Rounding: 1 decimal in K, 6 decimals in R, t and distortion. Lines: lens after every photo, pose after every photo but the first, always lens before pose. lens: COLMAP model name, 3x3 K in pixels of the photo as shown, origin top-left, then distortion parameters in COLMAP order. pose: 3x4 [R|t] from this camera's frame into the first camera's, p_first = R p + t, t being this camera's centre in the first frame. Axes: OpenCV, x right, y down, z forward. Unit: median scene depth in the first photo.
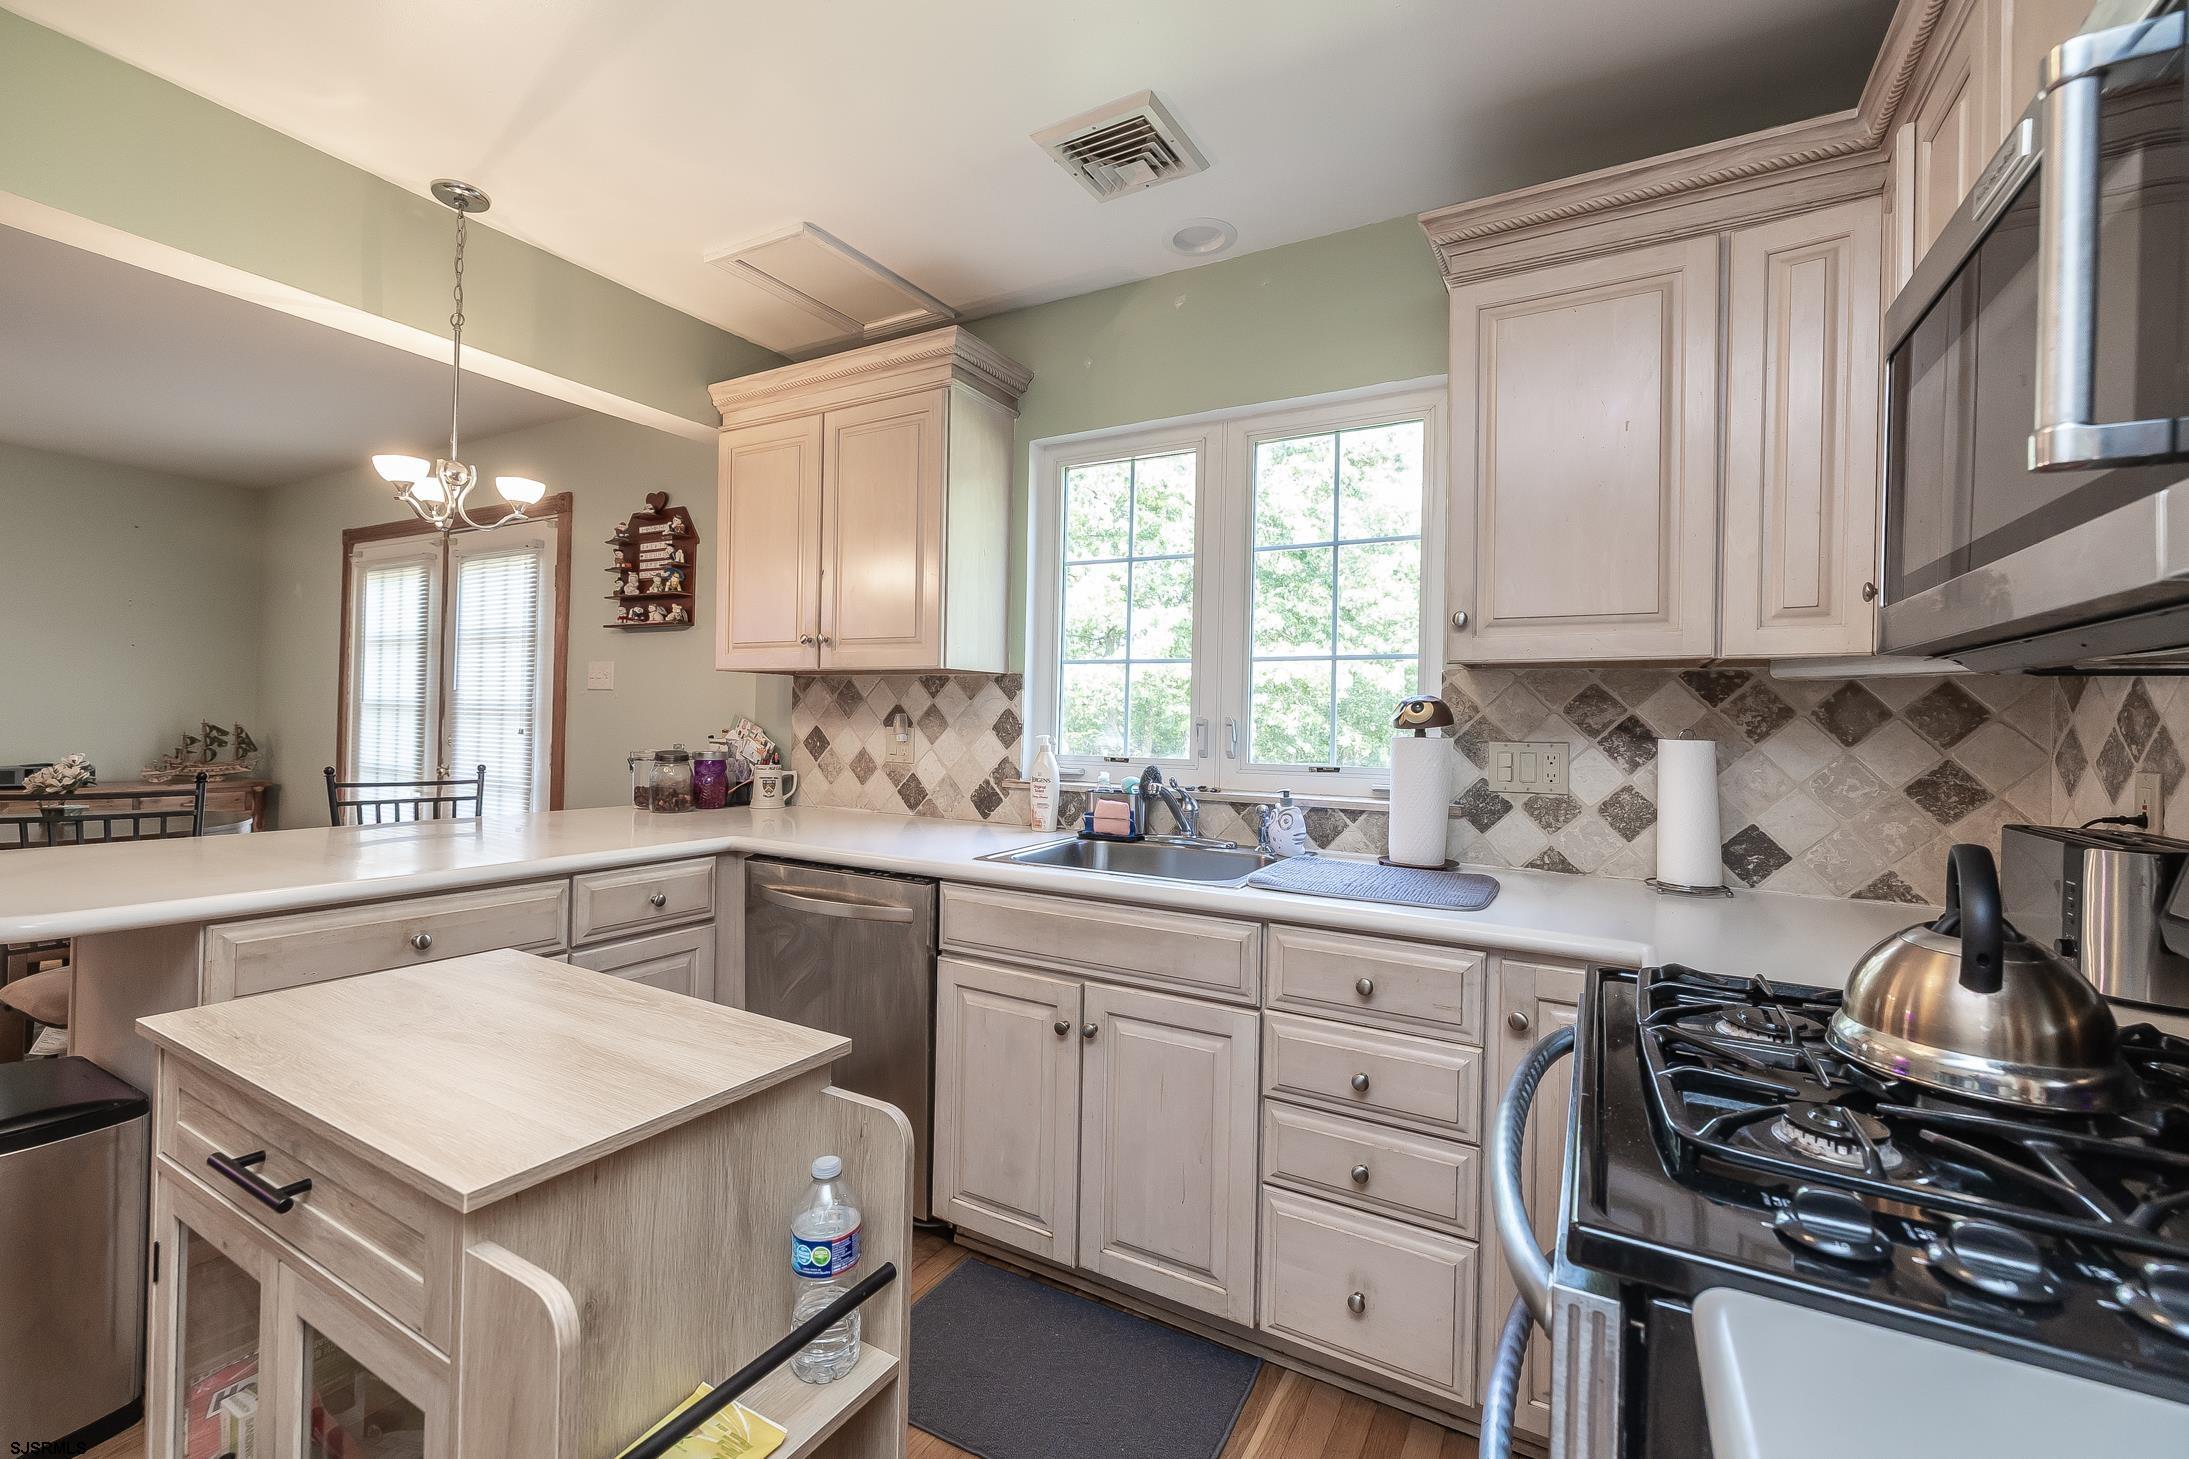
lens RADIAL K [[914.4, 0, 1092.2], [0, 914.4, 719.8], [0, 0, 1]] dist [-0.001203, 0.000085]
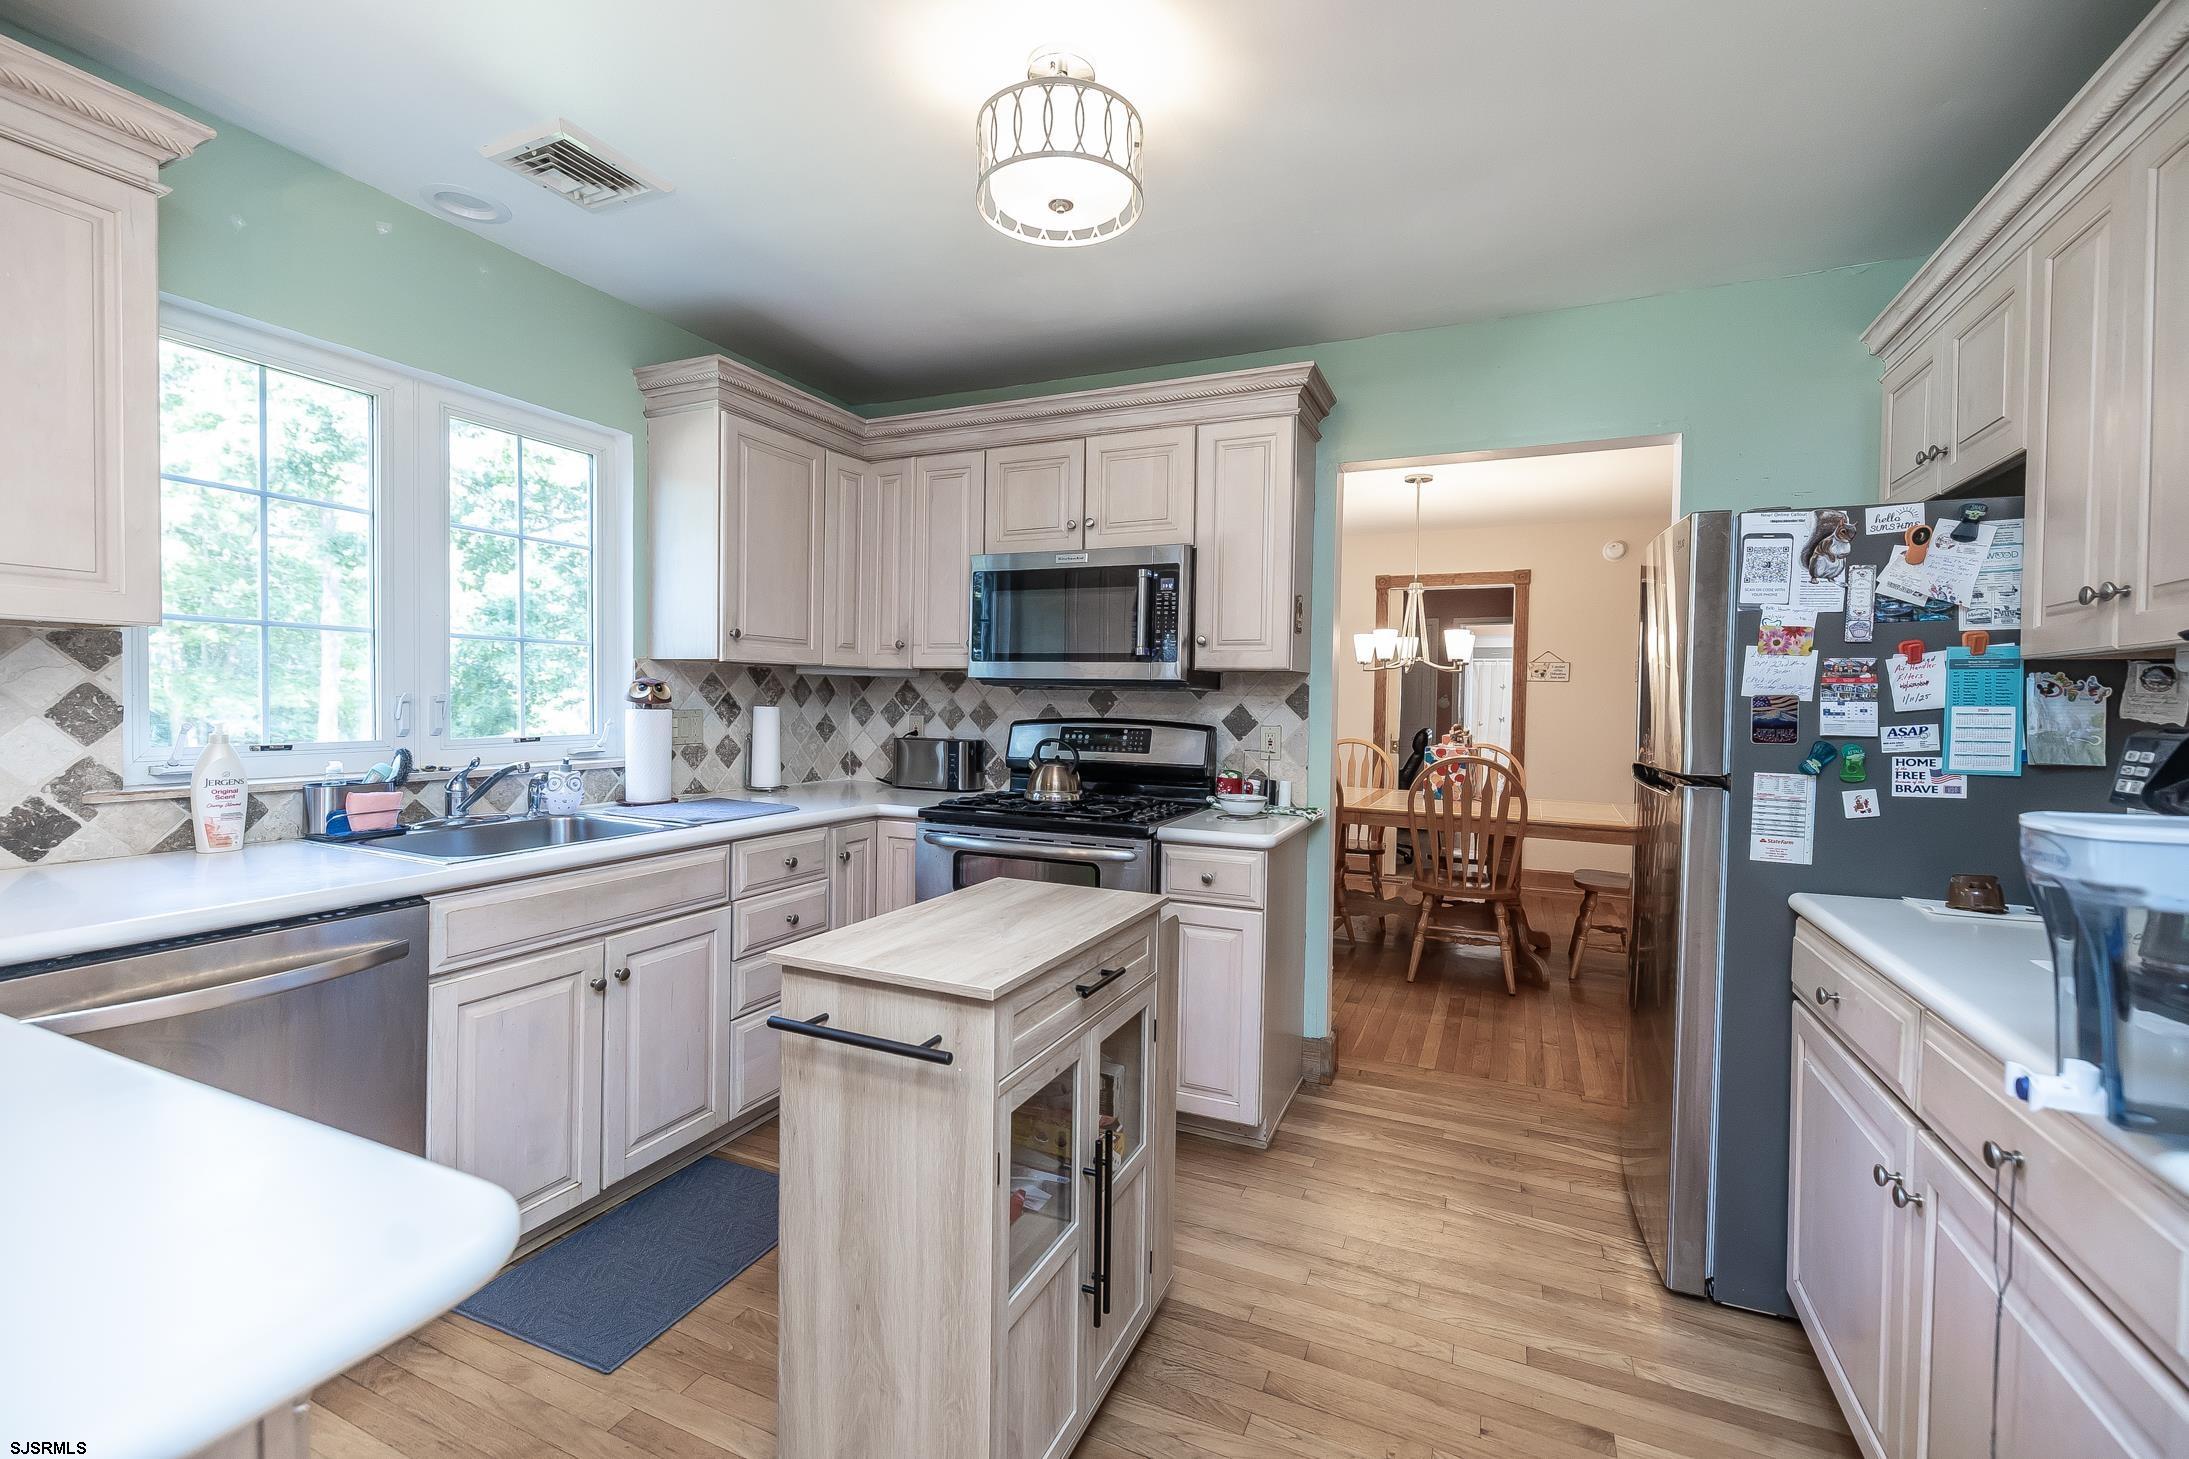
lens RADIAL K [[923.2, 0, 1094.5], [0, 923.2, 729.5], [0, 0, 1]] dist [-0.001196, -0.000317]
pose [[-0.088151, -0.055270, 0.994573, -1.046929], [-0.019339, 0.998366, 0.053767, -0.036794], [-0.995919, -0.014494, -0.089075, 0.453404]]
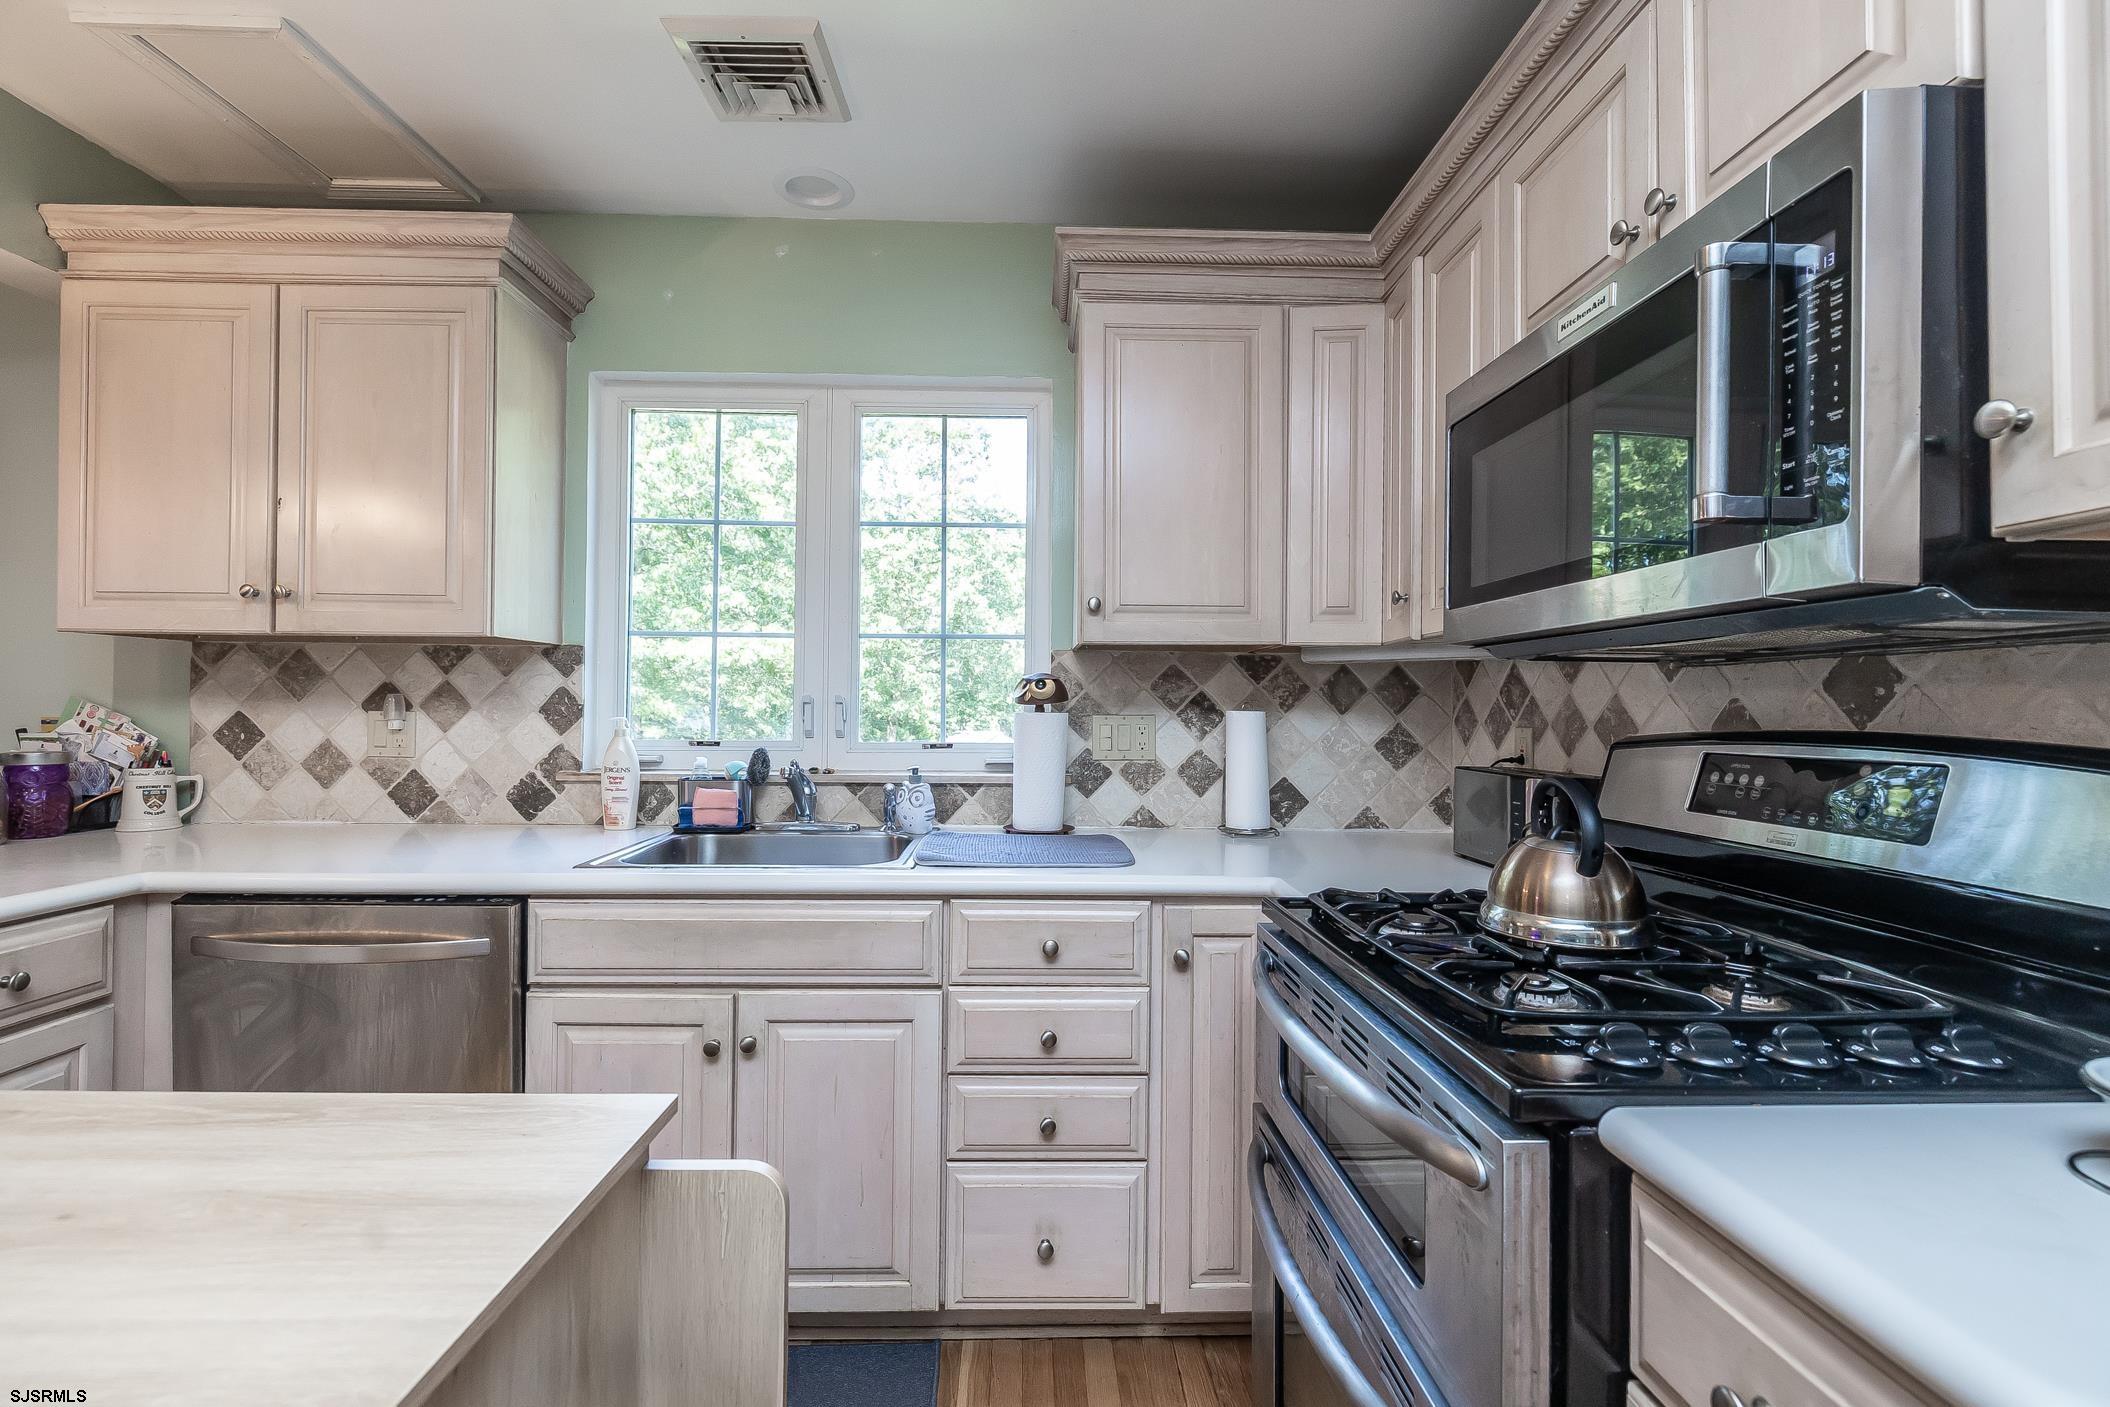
lens RADIAL K [[915.2, 0, 1046.8], [0, 915.2, 701.2], [0, 0, 1]] dist [-0.002105, -0.000283]
pose [[0.858283, -0.008227, 0.513110, -0.183411], [0.008309, 0.999963, 0.002136, 0.003526], [-0.513109, 0.002430, 0.858320, 0.070024]]
